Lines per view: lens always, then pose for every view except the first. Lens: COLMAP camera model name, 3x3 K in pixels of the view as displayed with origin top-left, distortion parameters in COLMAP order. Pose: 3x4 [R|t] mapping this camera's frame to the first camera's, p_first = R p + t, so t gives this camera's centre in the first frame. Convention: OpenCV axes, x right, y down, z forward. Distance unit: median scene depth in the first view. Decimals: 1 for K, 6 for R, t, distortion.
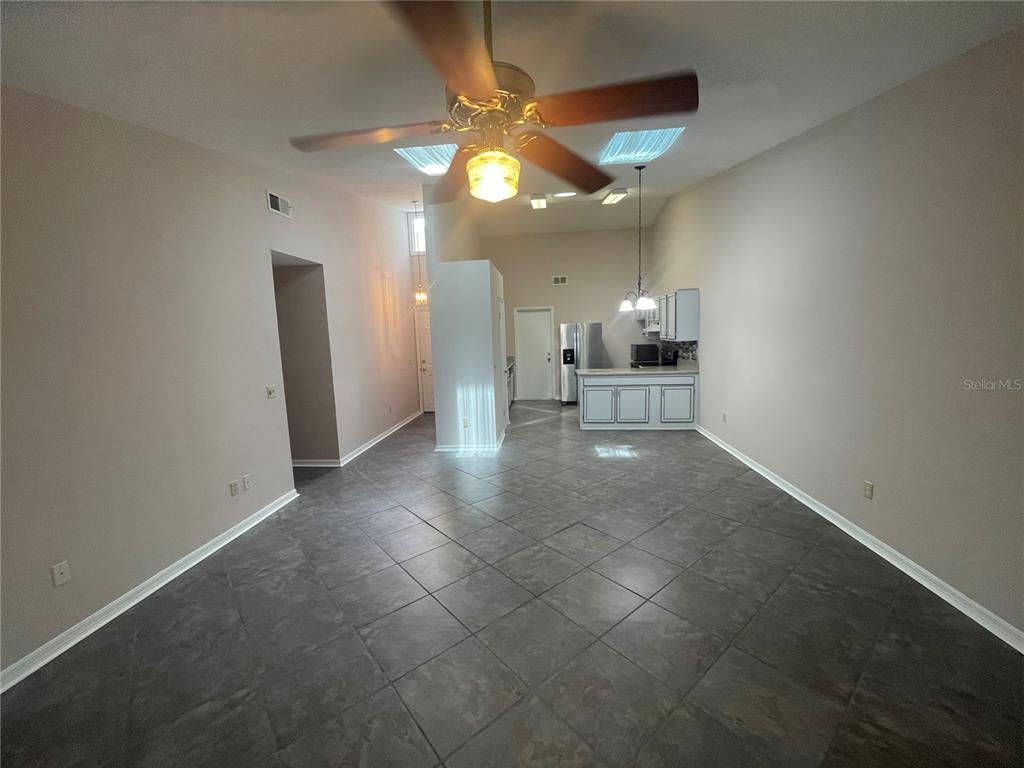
lens RADIAL K [[413.2, 0, 512.0], [0, 413.2, 384.0], [0, 0, 1]] dist [0.001923, 0.000235]
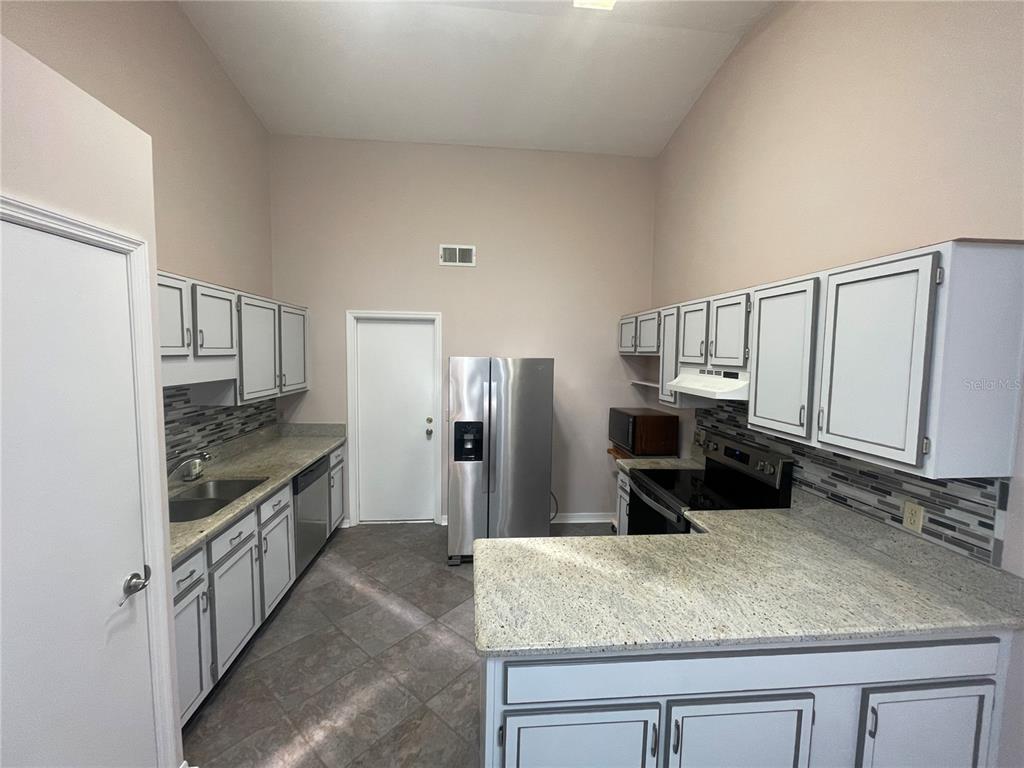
lens RADIAL K [[413.2, 0, 512.0], [0, 413.2, 384.0], [0, 0, 1]] dist [0.001923, 0.000235]
pose [[0.981550, 0.036808, 0.187628, 0.097209], [-0.027549, 0.998282, -0.051717, -0.095957], [-0.189209, 0.045594, 0.980878, 0.578599]]
